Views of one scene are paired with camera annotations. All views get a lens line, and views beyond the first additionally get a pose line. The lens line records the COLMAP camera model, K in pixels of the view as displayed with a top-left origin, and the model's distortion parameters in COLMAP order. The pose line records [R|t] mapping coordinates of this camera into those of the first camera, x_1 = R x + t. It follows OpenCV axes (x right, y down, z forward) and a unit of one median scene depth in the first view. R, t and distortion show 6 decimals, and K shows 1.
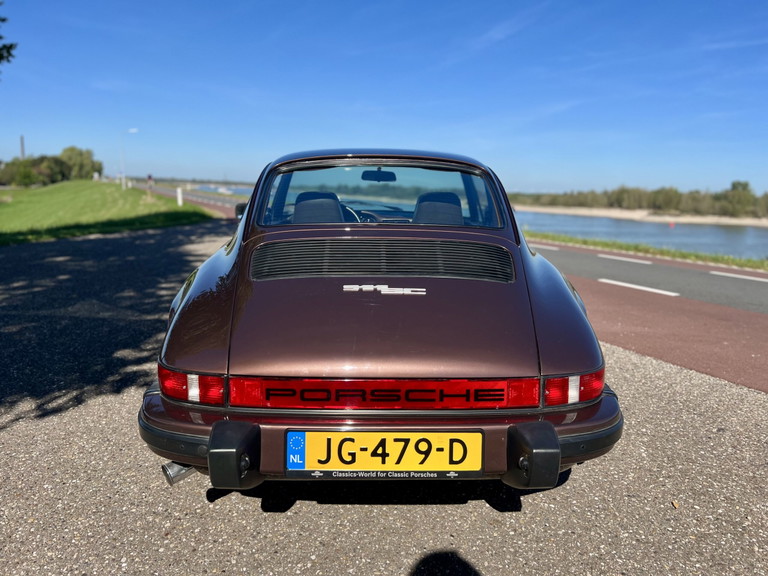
lens RADIAL K [[580.1, 0, 384.0], [0, 580.1, 288.0], [0, 0, 1]] dist [0.036631, -0.037648]
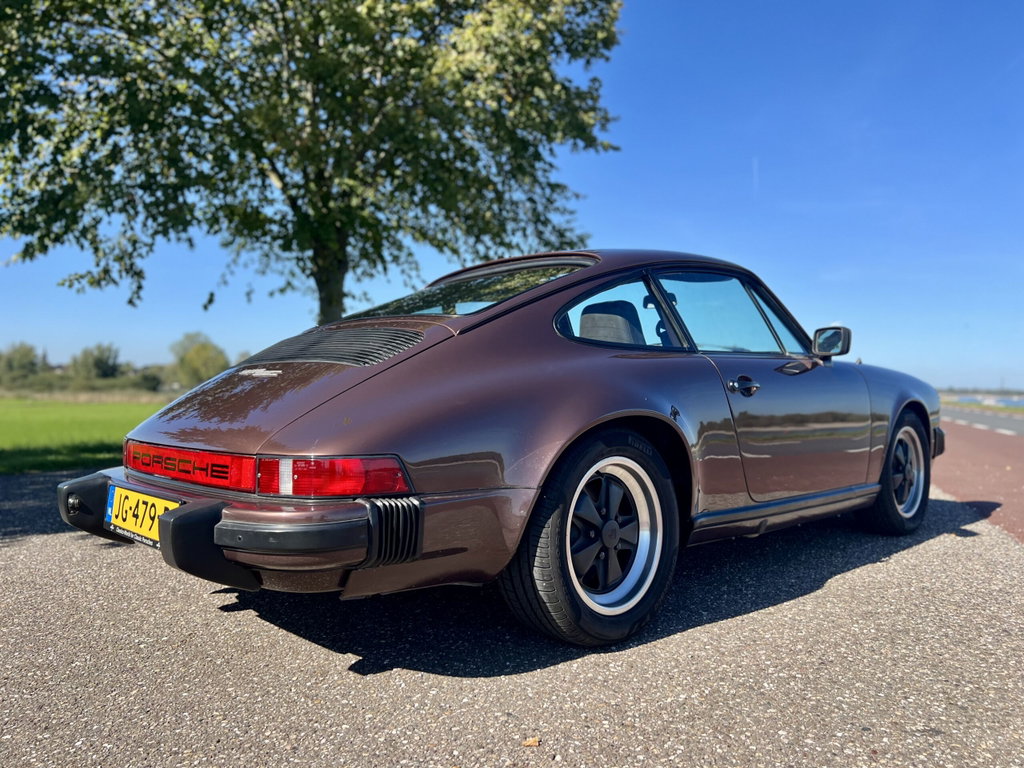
lens RADIAL K [[767.4, 0, 512.0], [0, 767.4, 384.0], [0, 0, 1]] dist [0.048316, -0.052458]
pose [[0.676752, -0.022837, -0.735857, 1.410019], [-0.118139, 0.983197, -0.139164, 0.171838], [0.726670, 0.181113, 0.662683, 0.543052]]
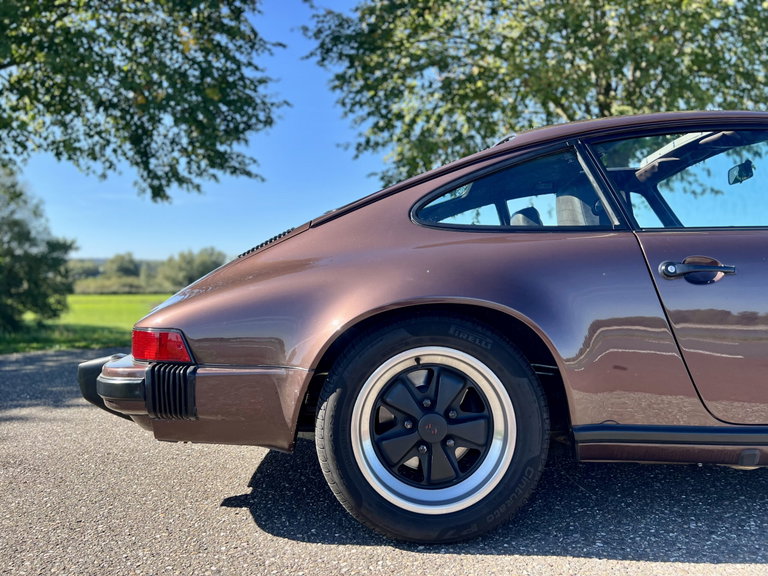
lens RADIAL K [[580.1, 0, 384.0], [0, 580.1, 288.0], [0, 0, 1]] dist [0.036631, -0.037648]
pose [[-0.002054, -0.014068, -0.999899, 1.505698], [-0.174154, 0.984626, -0.013496, 0.010955], [0.984716, 0.174109, -0.004472, 1.550197]]
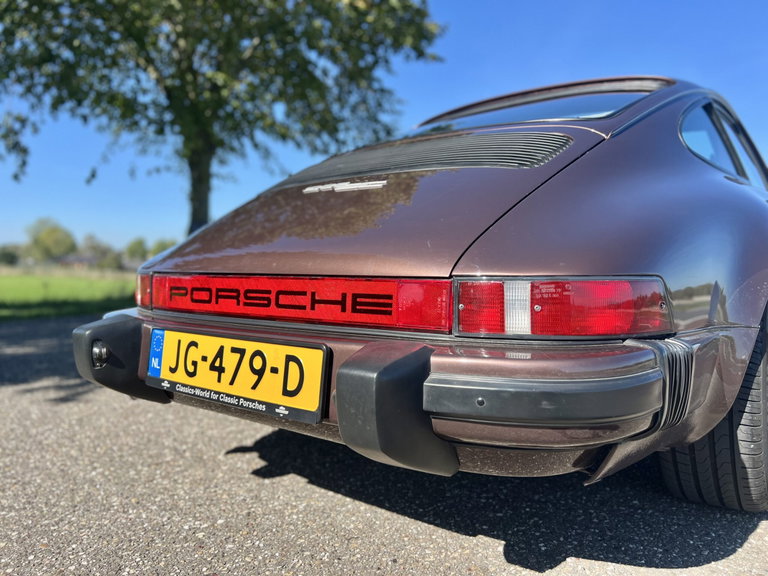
lens RADIAL K [[580.1, 0, 384.0], [0, 580.1, 288.0], [0, 0, 1]] dist [0.036631, -0.037648]
pose [[0.768684, 0.010209, -0.639547, 0.611892], [-0.103729, 0.988627, -0.108892, 0.243613], [0.631162, 0.150043, 0.761001, 0.561067]]
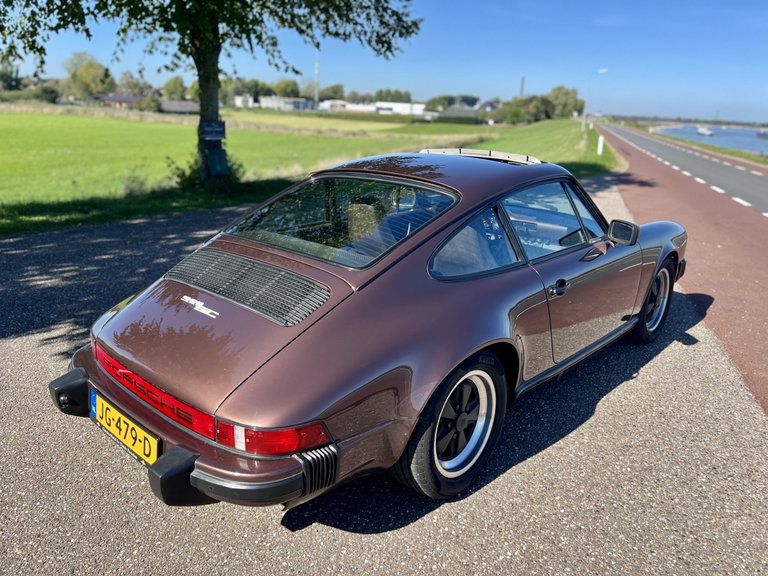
lens RADIAL K [[575.6, 0, 384.0], [0, 575.6, 288.0], [0, 0, 1]] dist [0.048316, -0.052458]
pose [[0.721504, 0.206148, -0.661011, 1.258832], [-0.138083, 0.978314, 0.154385, -0.323626], [0.678502, -0.020116, 0.734323, 0.430056]]
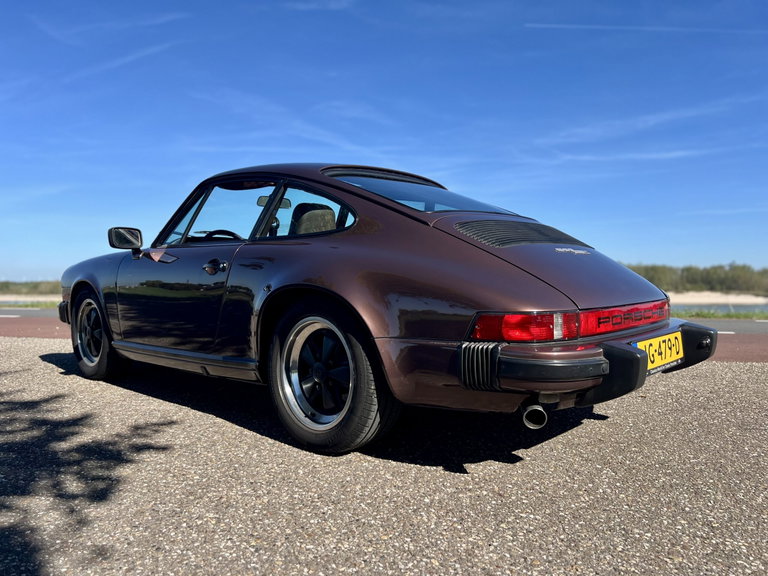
lens RADIAL K [[580.1, 0, 384.0], [0, 580.1, 288.0], [0, 0, 1]] dist [0.036631, -0.037648]
pose [[0.699080, -0.044500, 0.713658, -1.428430], [0.146683, 0.985760, -0.082221, 0.151262], [-0.699837, 0.162160, 0.695653, 0.470343]]
